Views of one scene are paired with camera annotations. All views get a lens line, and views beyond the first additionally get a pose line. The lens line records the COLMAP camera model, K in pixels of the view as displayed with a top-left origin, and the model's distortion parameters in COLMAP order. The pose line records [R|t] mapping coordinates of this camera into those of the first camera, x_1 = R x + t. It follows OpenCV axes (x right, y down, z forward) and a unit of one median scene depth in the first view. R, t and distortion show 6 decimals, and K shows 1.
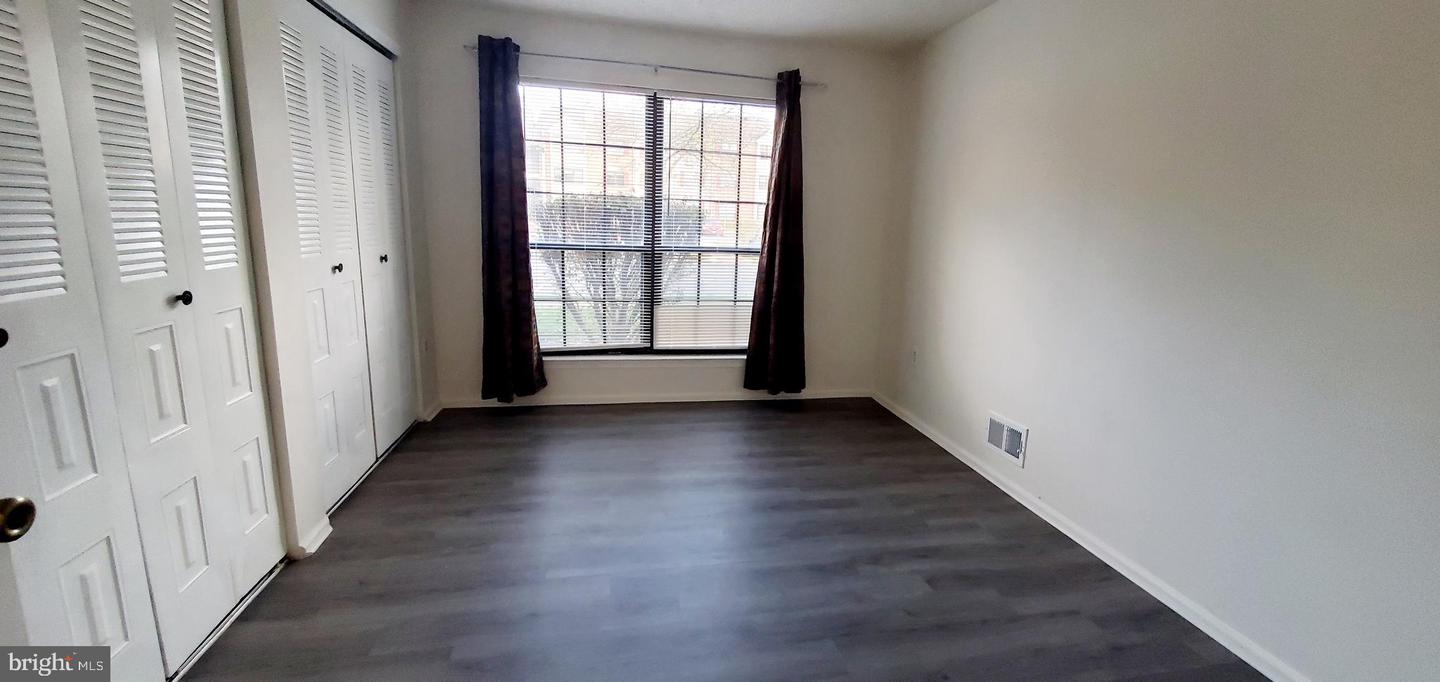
lens RADIAL K [[571.8, 0, 732.4], [0, 571.8, 342.0], [0, 0, 1]] dist [0.007486, -0.002128]
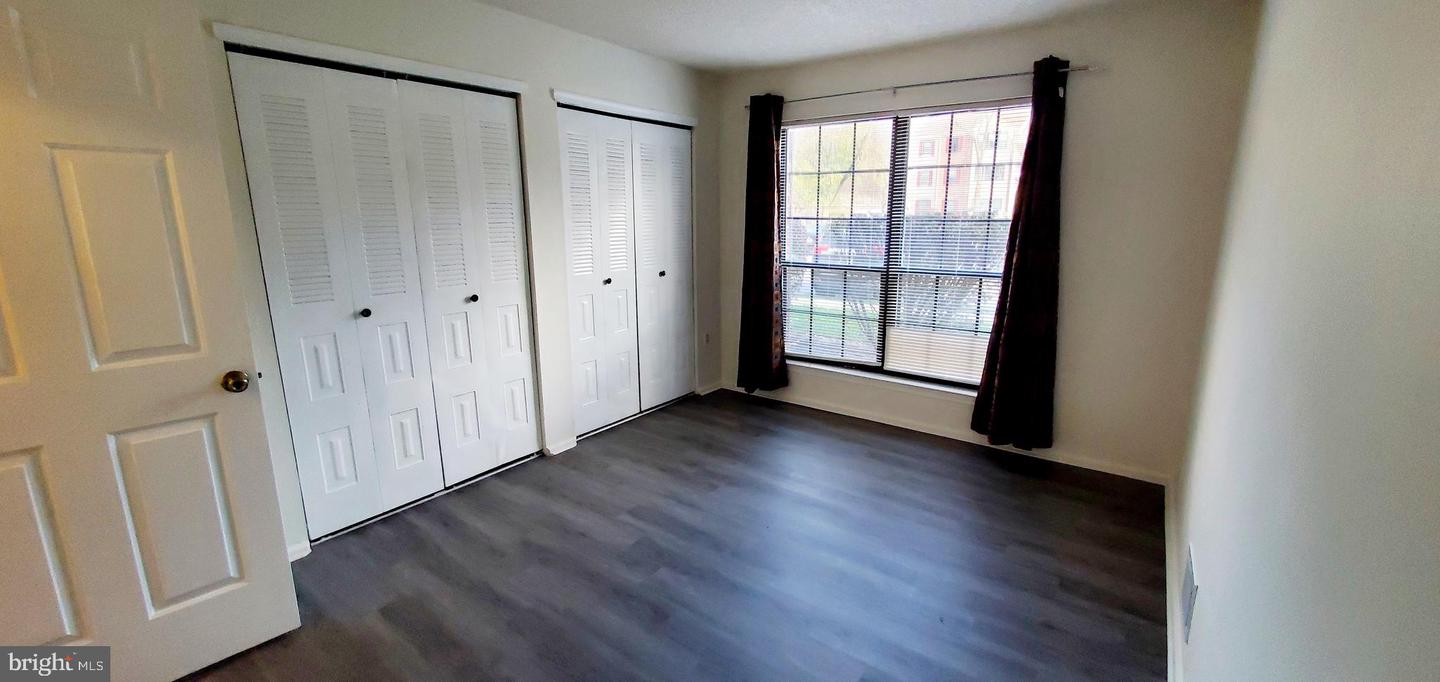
lens RADIAL K [[571.8, 0, 745.3], [0, 571.8, 341.4], [0, 0, 1]] dist [0.007486, -0.002128]
pose [[0.675352, 0.123351, -0.727107, 0.452194], [-0.125597, 0.990748, 0.051420, -0.061390], [0.726722, 0.056596, 0.684596, 0.147105]]
